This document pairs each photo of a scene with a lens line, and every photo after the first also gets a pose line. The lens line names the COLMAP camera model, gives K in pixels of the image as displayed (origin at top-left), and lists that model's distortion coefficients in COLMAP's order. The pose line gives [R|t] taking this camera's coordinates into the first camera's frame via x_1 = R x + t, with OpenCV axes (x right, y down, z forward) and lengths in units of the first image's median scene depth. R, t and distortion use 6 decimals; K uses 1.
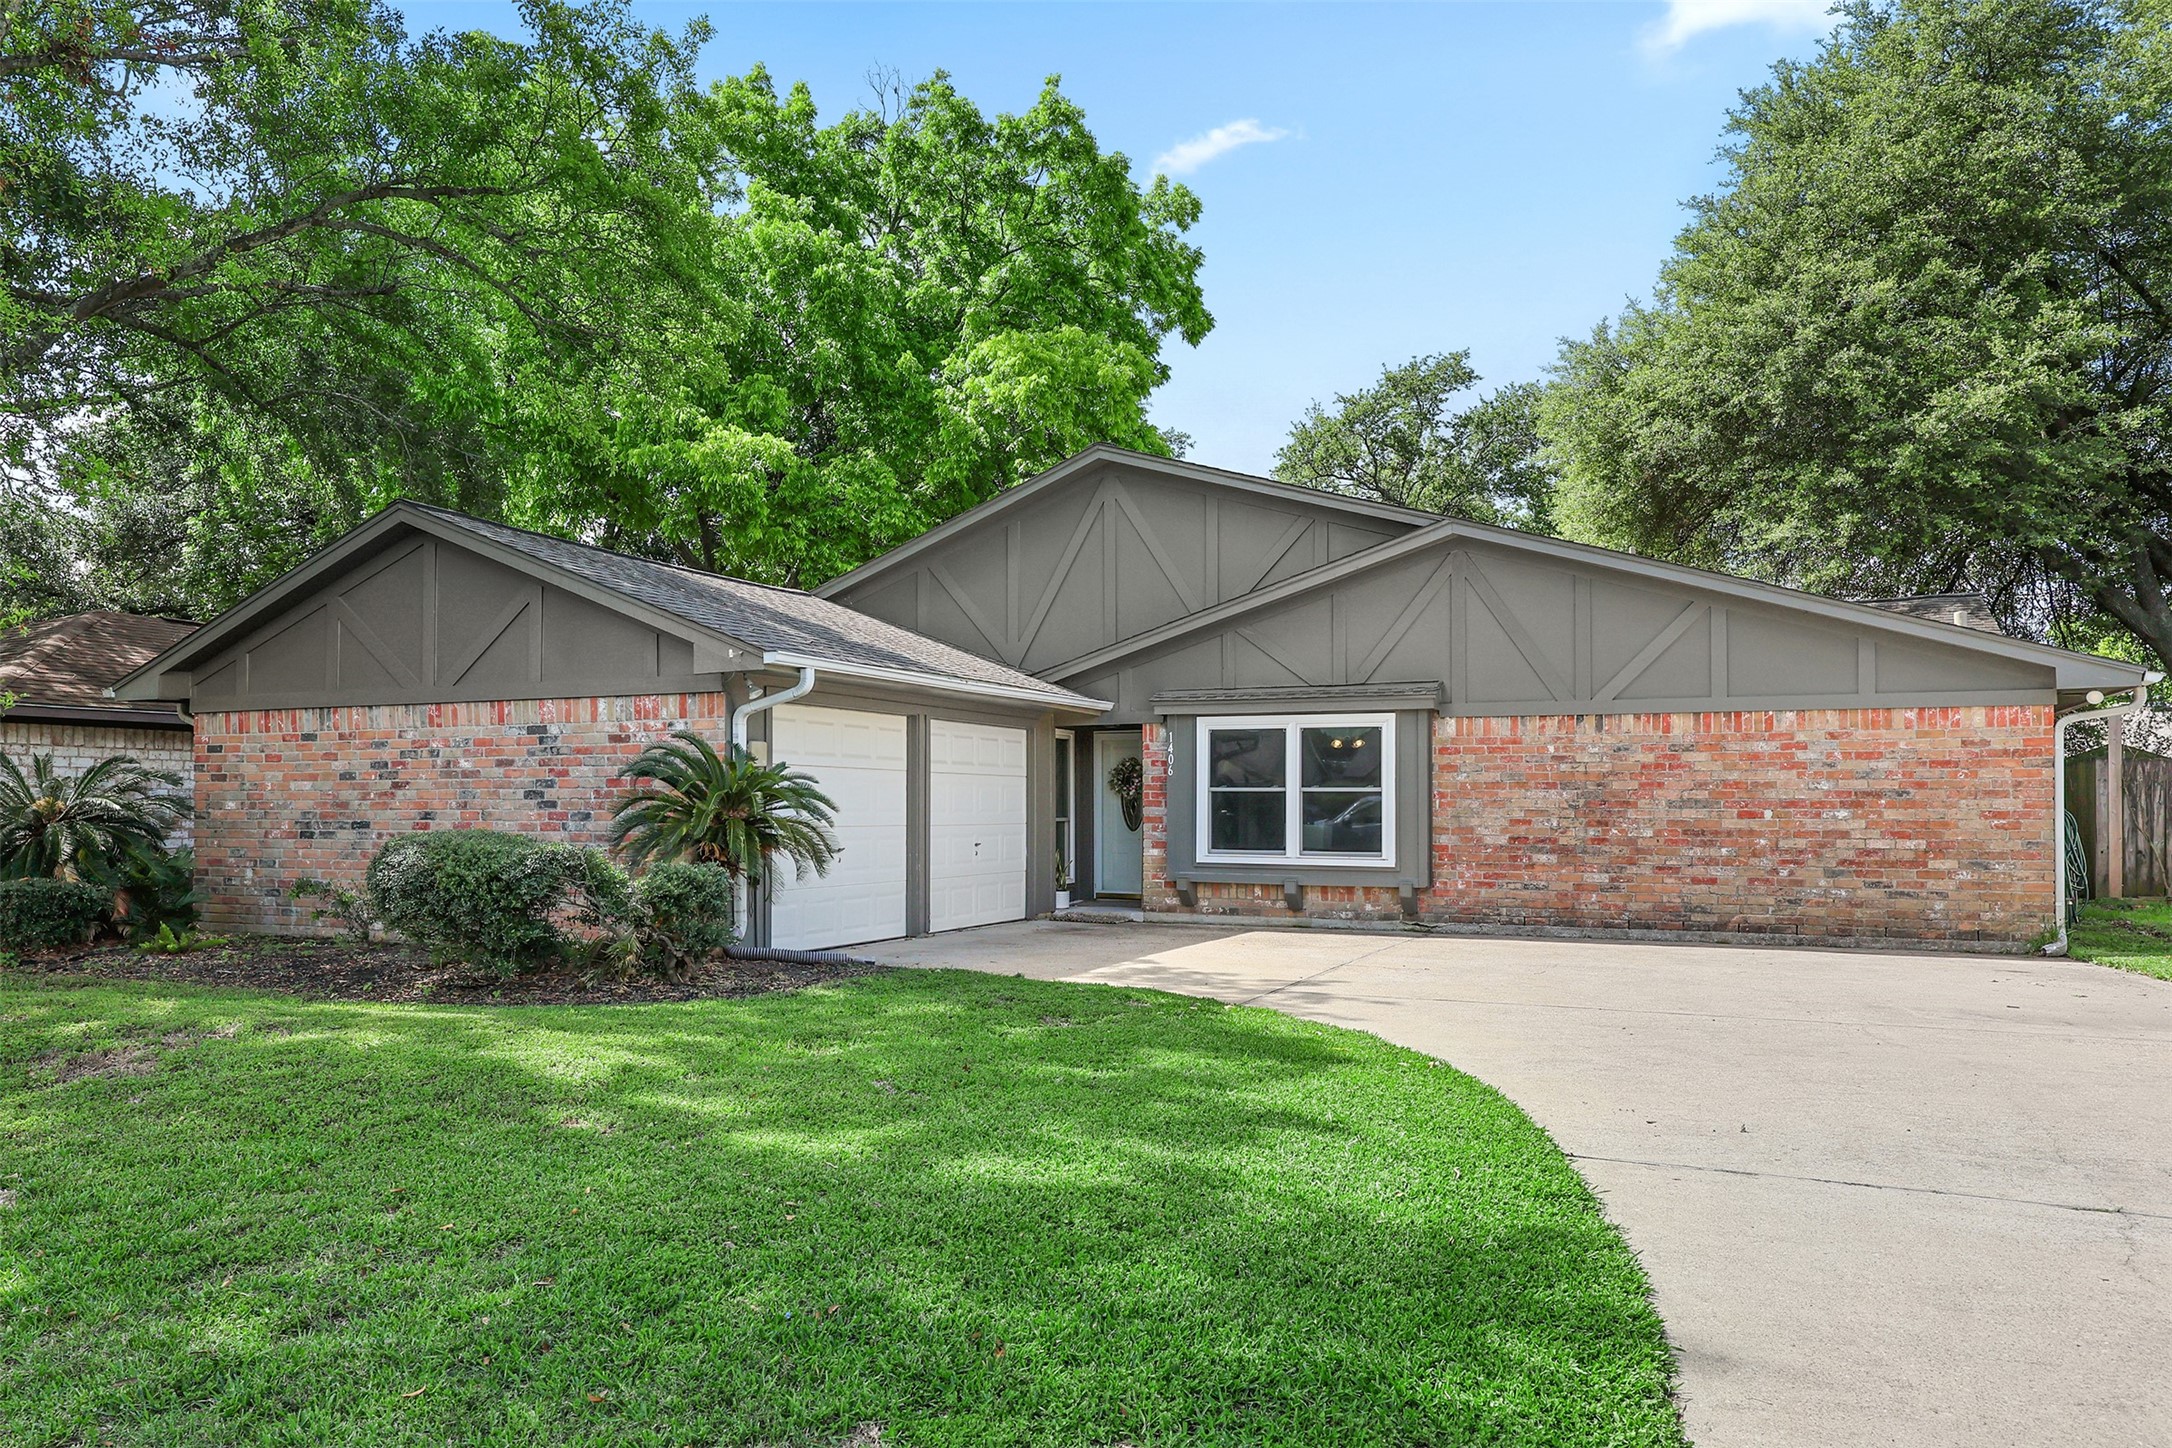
lens RADIAL K [[1338.0, 0, 953.5], [0, 1338.0, 755.3], [0, 0, 1]] dist [-0.003337, 0.003357]
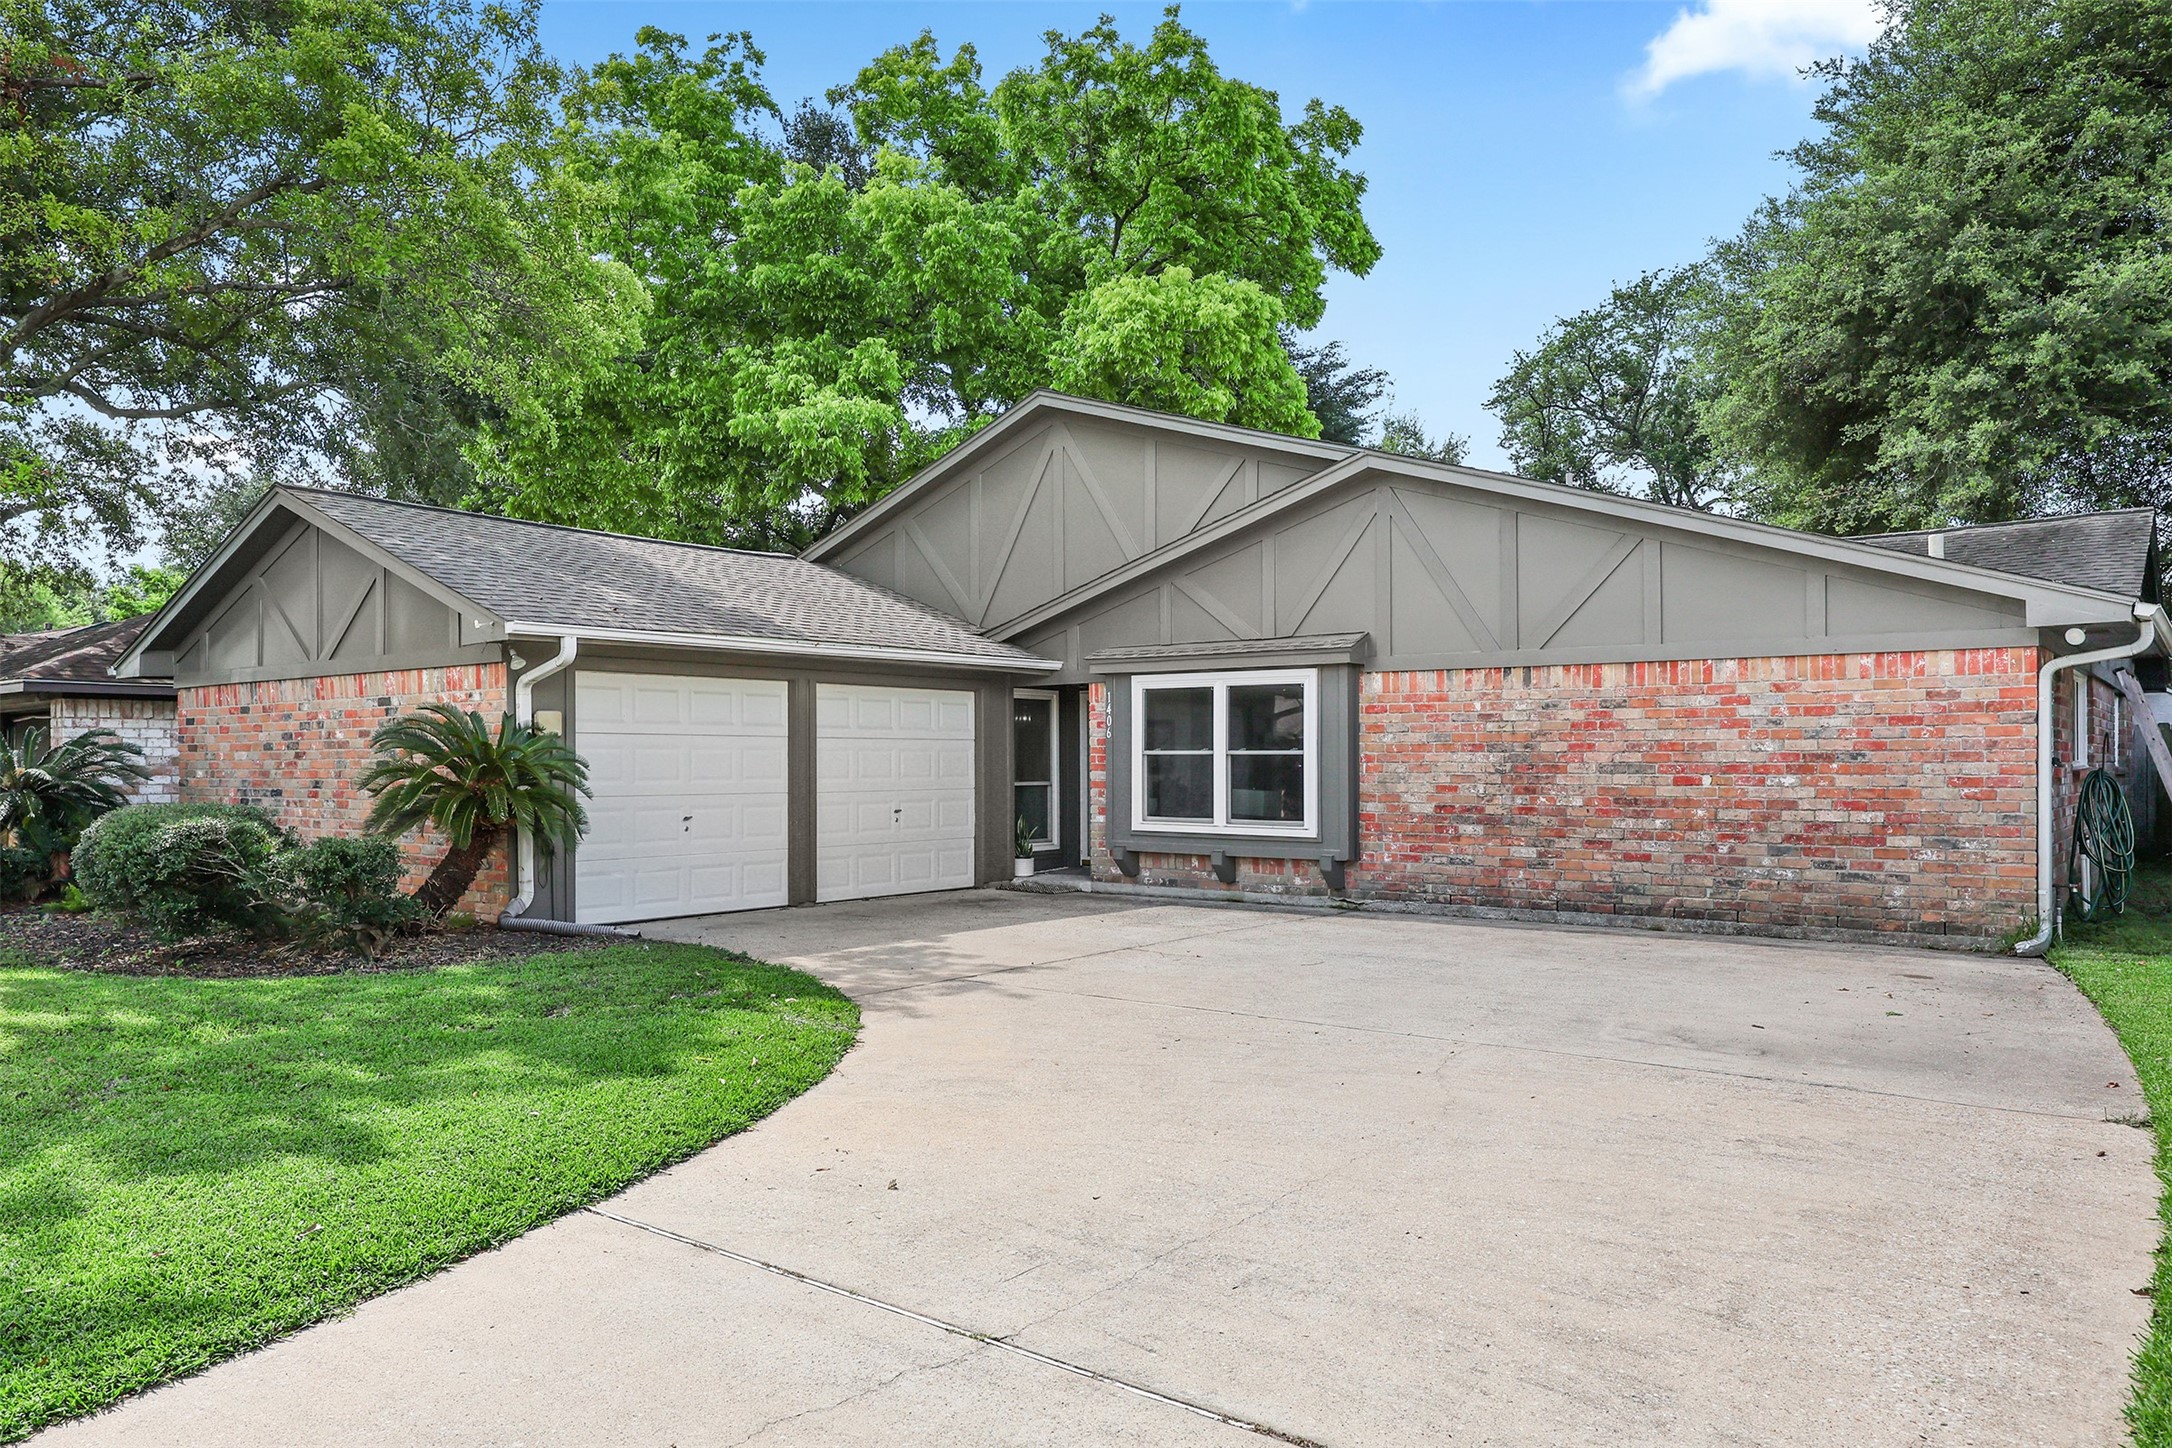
lens RADIAL K [[1315.7, 0, 1096.9], [0, 1315.7, 734.0], [0, 0, 1]] dist [-0.004235, -0.000033]
pose [[0.981625, -0.008124, -0.190645, 0.352688], [0.011823, 0.999763, 0.018273, -0.005129], [0.190452, -0.020191, 0.981489, 0.093535]]
